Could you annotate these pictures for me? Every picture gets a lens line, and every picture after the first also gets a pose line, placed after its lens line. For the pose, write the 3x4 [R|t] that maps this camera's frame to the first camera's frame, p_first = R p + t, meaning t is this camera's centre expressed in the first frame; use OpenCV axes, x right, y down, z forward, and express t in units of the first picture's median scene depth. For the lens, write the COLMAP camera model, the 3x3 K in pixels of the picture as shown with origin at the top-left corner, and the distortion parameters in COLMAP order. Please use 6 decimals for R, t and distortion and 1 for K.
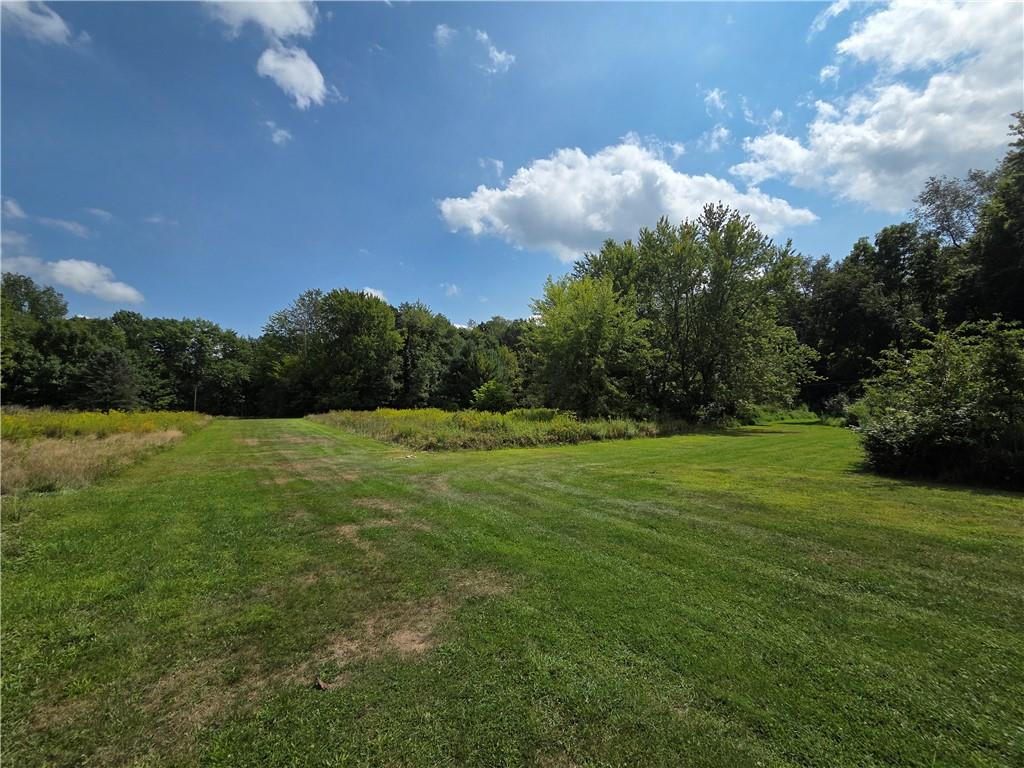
lens RADIAL K [[420.7, 0, 521.2], [0, 420.7, 383.8], [0, 0, 1]] dist [-0.002753, -0.000127]
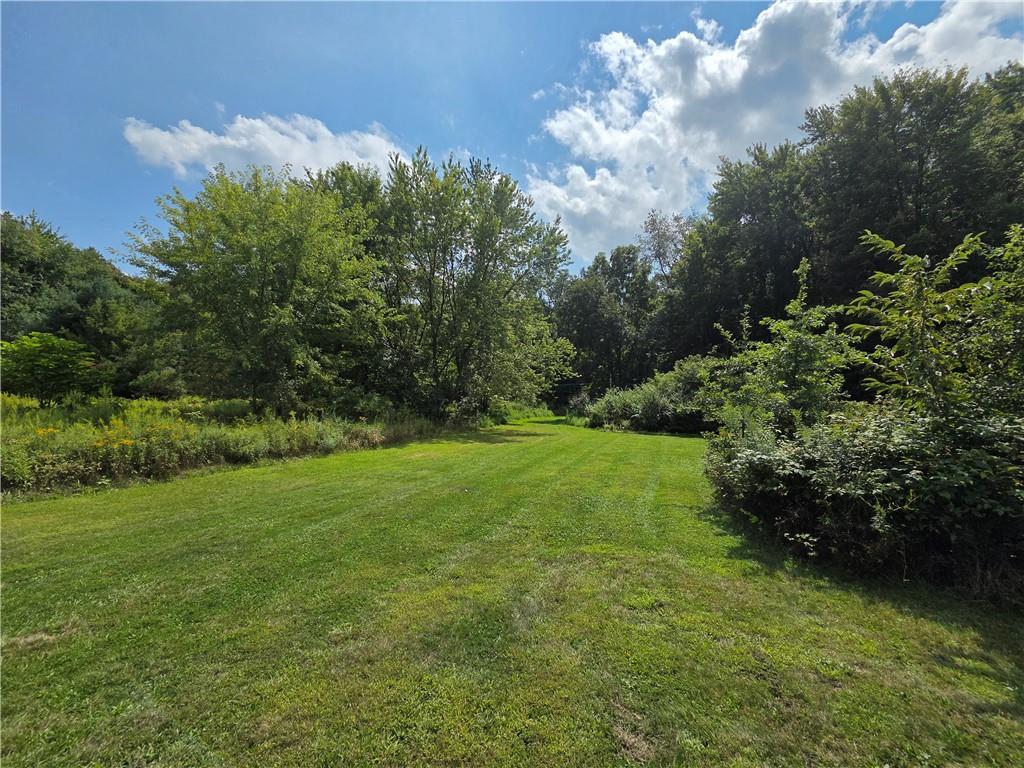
lens RADIAL K [[420.7, 0, 514.7], [0, 420.7, 385.1], [0, 0, 1]] dist [-0.002753, -0.000127]
pose [[0.855368, 0.051819, 0.515423, 0.107954], [-0.060532, 0.998166, 0.000103, 0.014337], [-0.514473, -0.031287, 0.856936, 0.238234]]
